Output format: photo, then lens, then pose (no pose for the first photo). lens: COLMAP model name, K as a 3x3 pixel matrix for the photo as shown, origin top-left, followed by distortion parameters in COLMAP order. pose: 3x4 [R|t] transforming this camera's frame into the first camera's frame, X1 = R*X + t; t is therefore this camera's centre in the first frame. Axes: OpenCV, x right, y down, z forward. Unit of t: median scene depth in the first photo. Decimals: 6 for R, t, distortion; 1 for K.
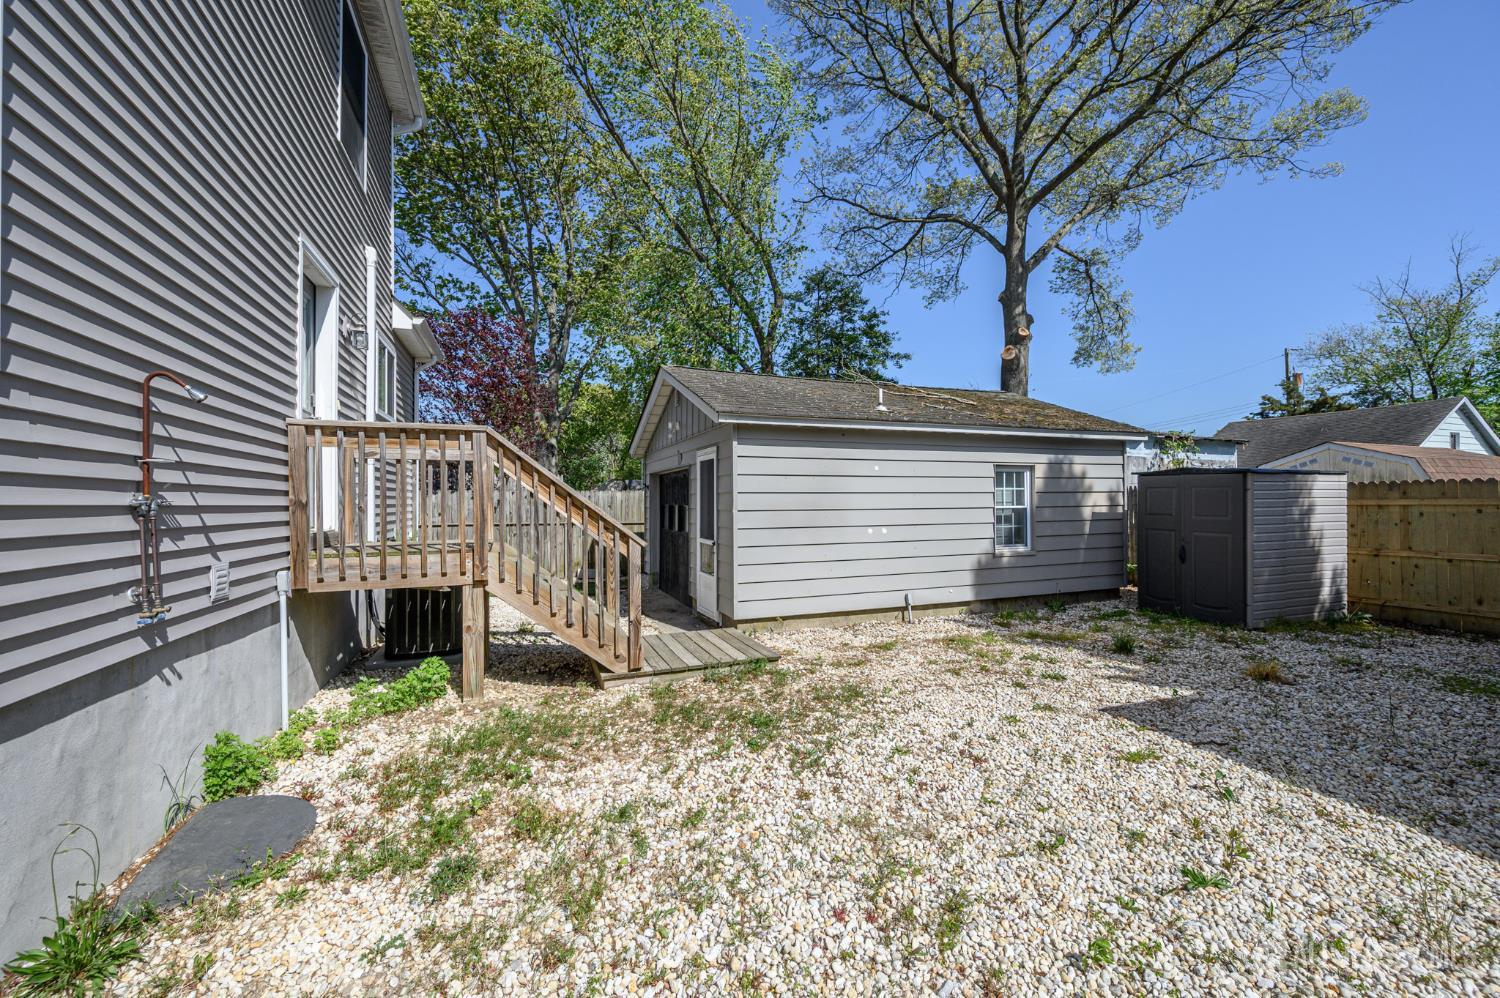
lens RADIAL K [[589.6, 0, 742.3], [0, 589.6, 495.0], [0, 0, 1]] dist [-0.004075, 0.000142]
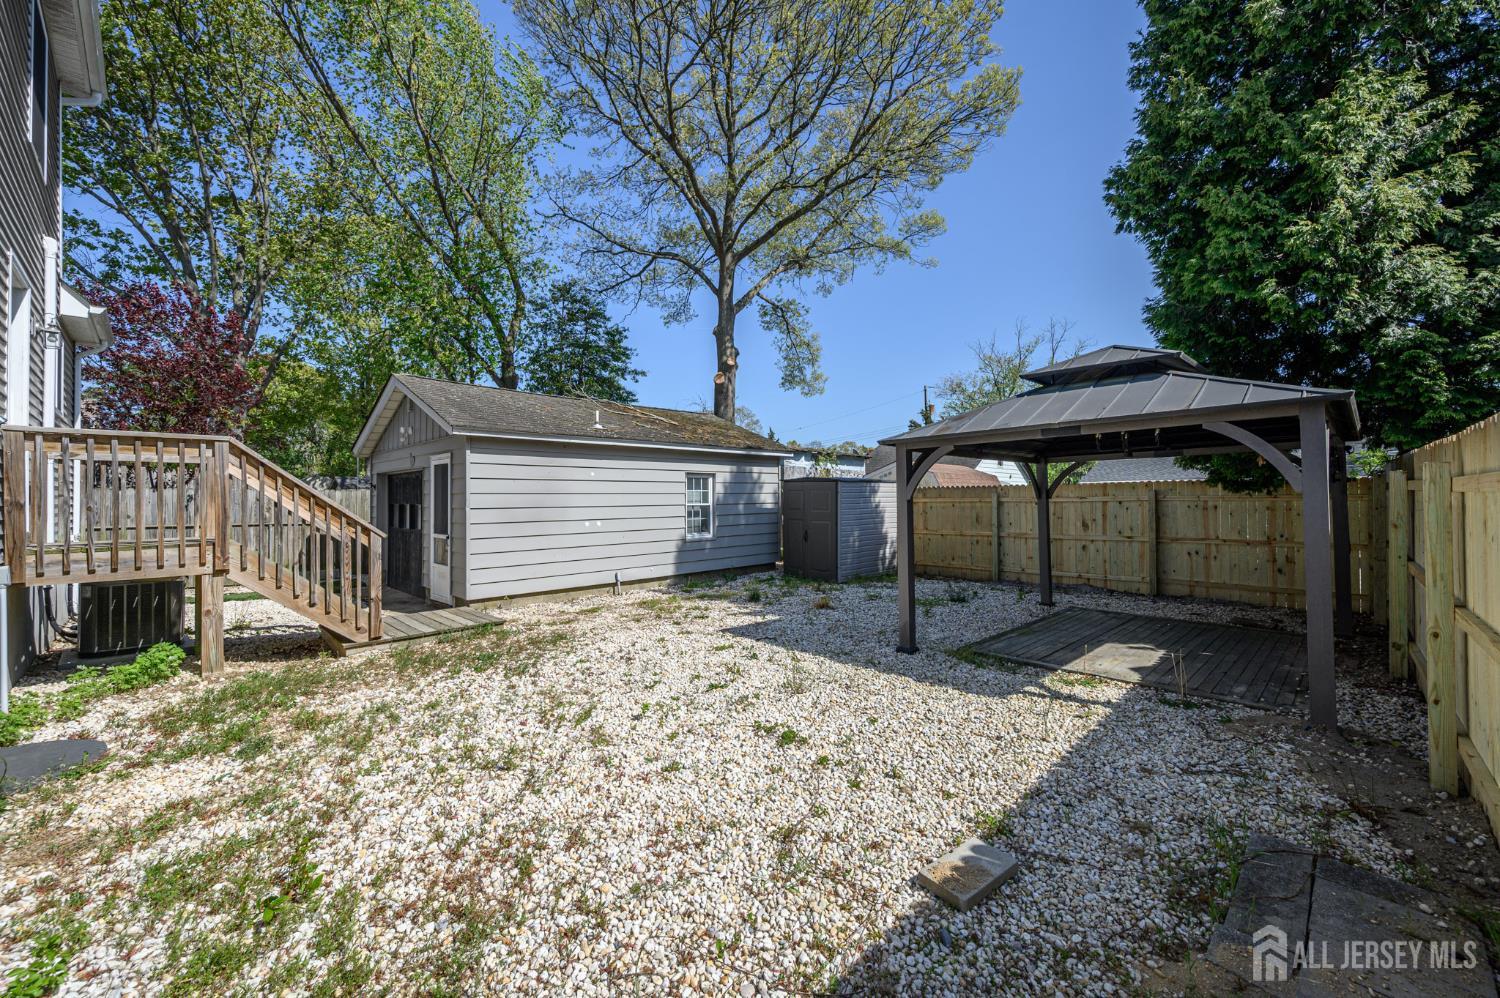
lens RADIAL K [[589.6, 0, 752.0], [0, 589.6, 490.5], [0, 0, 1]] dist [-0.004075, 0.000142]
pose [[0.909343, 0.004939, 0.416018, 0.018775], [-0.002868, 0.999980, -0.005601, -0.006228], [-0.416038, 0.003900, 0.909339, -0.421785]]
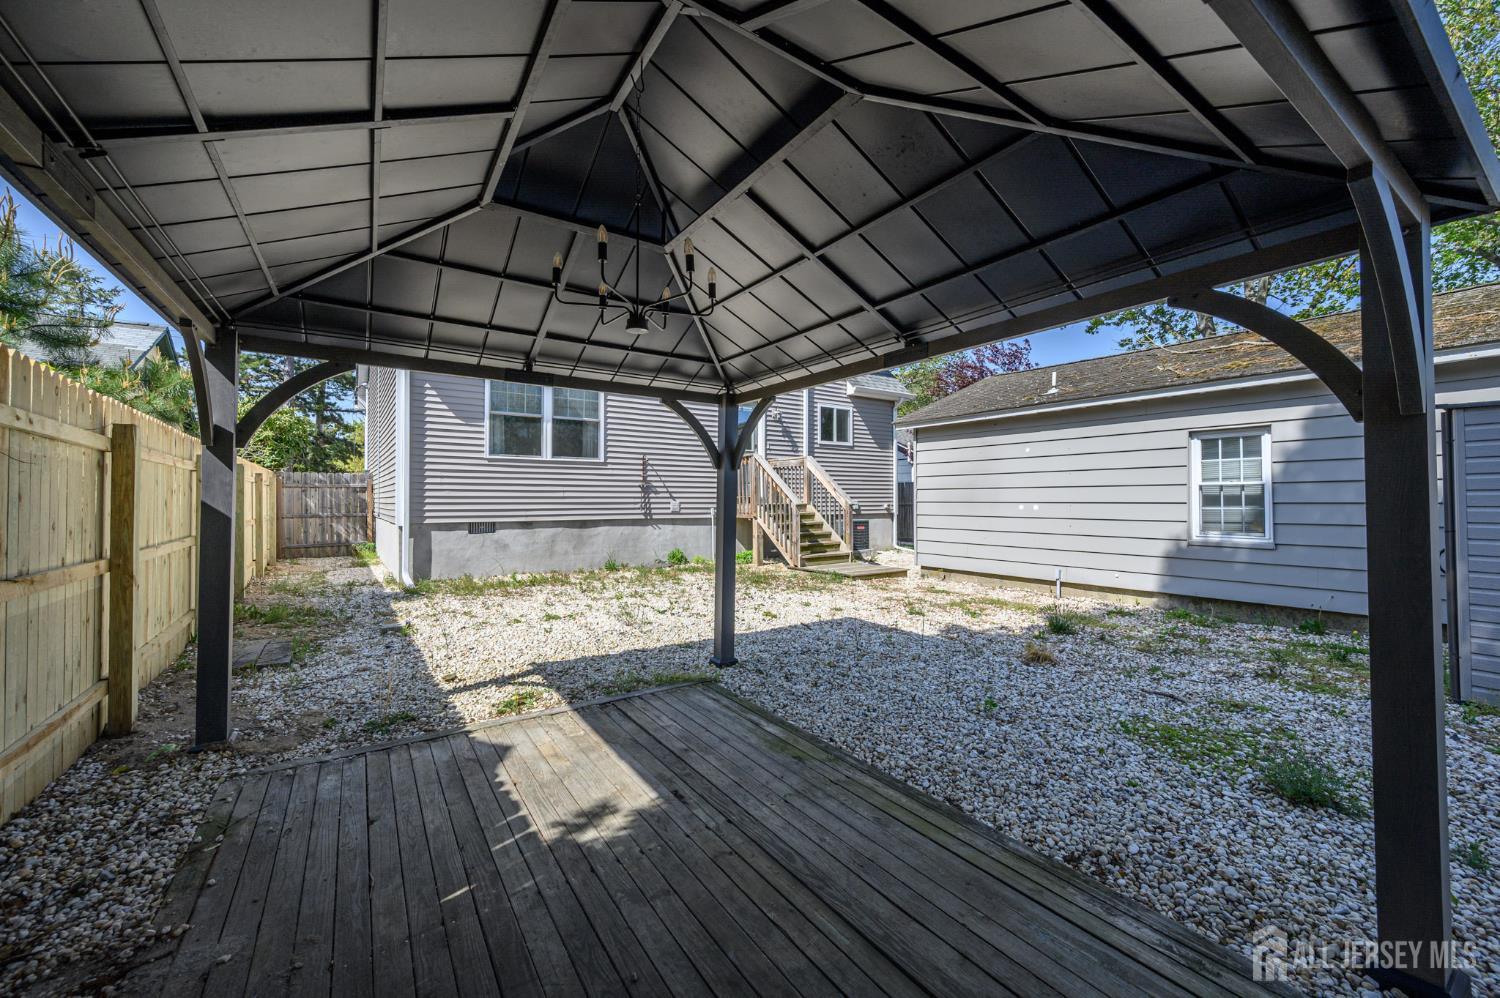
lens RADIAL K [[589.6, 0, 750.1], [0, 589.6, 497.6], [0, 0, 1]] dist [-0.004075, 0.000142]
pose [[0.245205, 0.003689, -0.969464, 1.684805], [0.011654, 0.999909, 0.006752, 0.042985], [0.969401, -0.012954, 0.245140, 0.333744]]
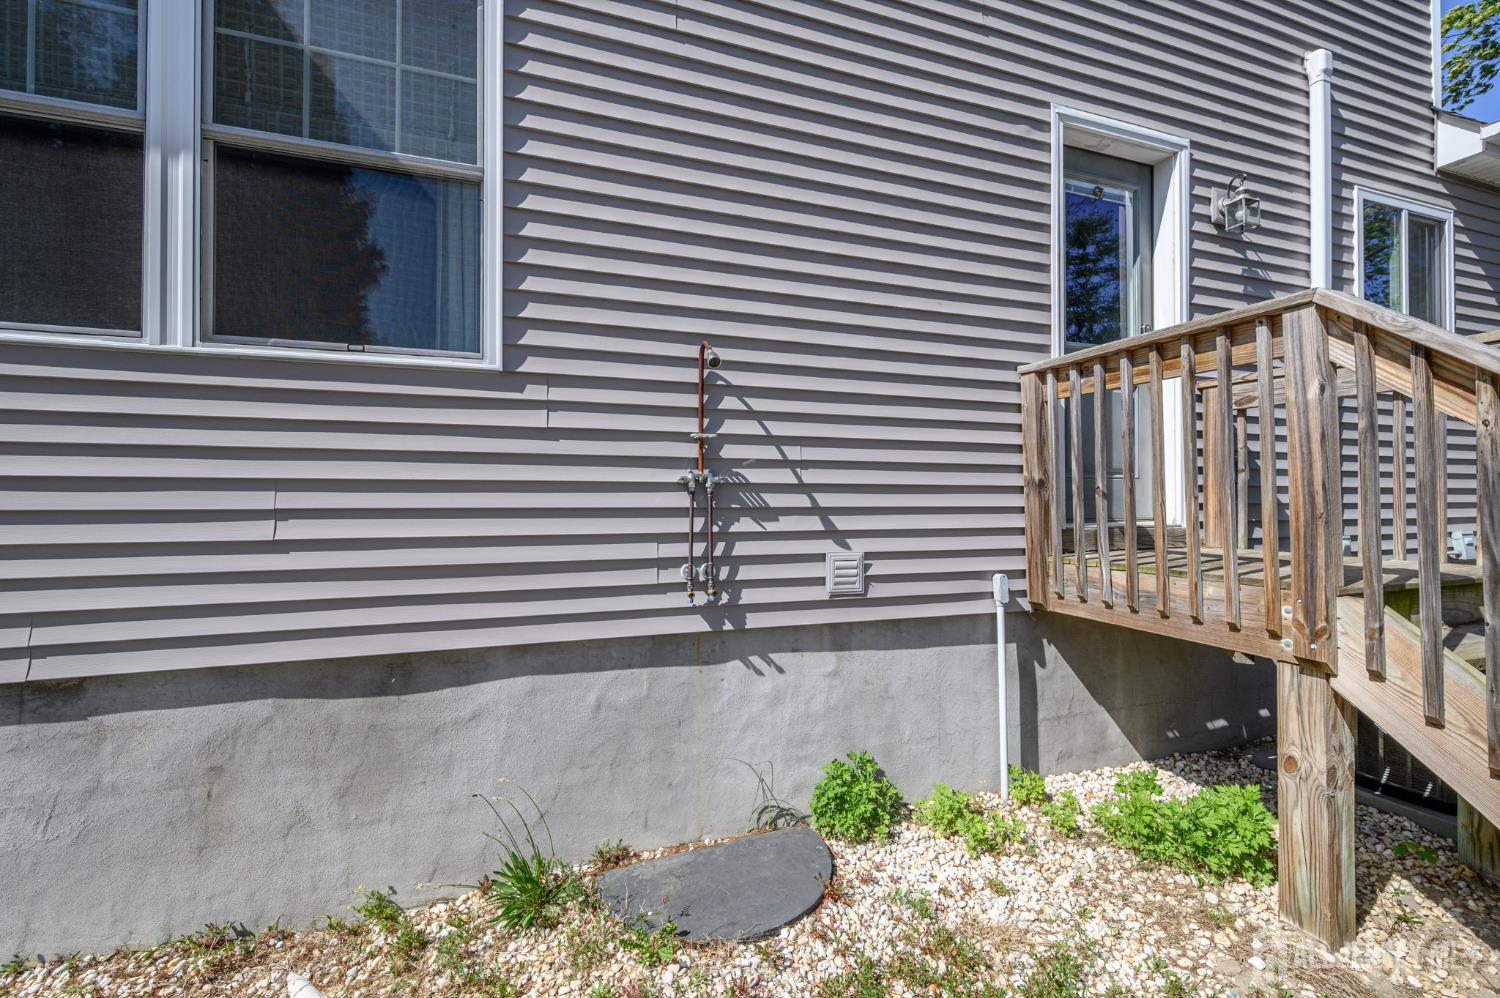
lens RADIAL K [[624.9, 0, 751.0], [0, 624.9, 492.1], [0, 0, 1]] dist [-0.002659, -0.000312]
pose [[-0.029811, -0.000596, -0.999555, 0.010710], [0.012784, 0.999918, -0.000978, 0.017379], [0.999474, -0.012807, -0.029801, 0.537906]]
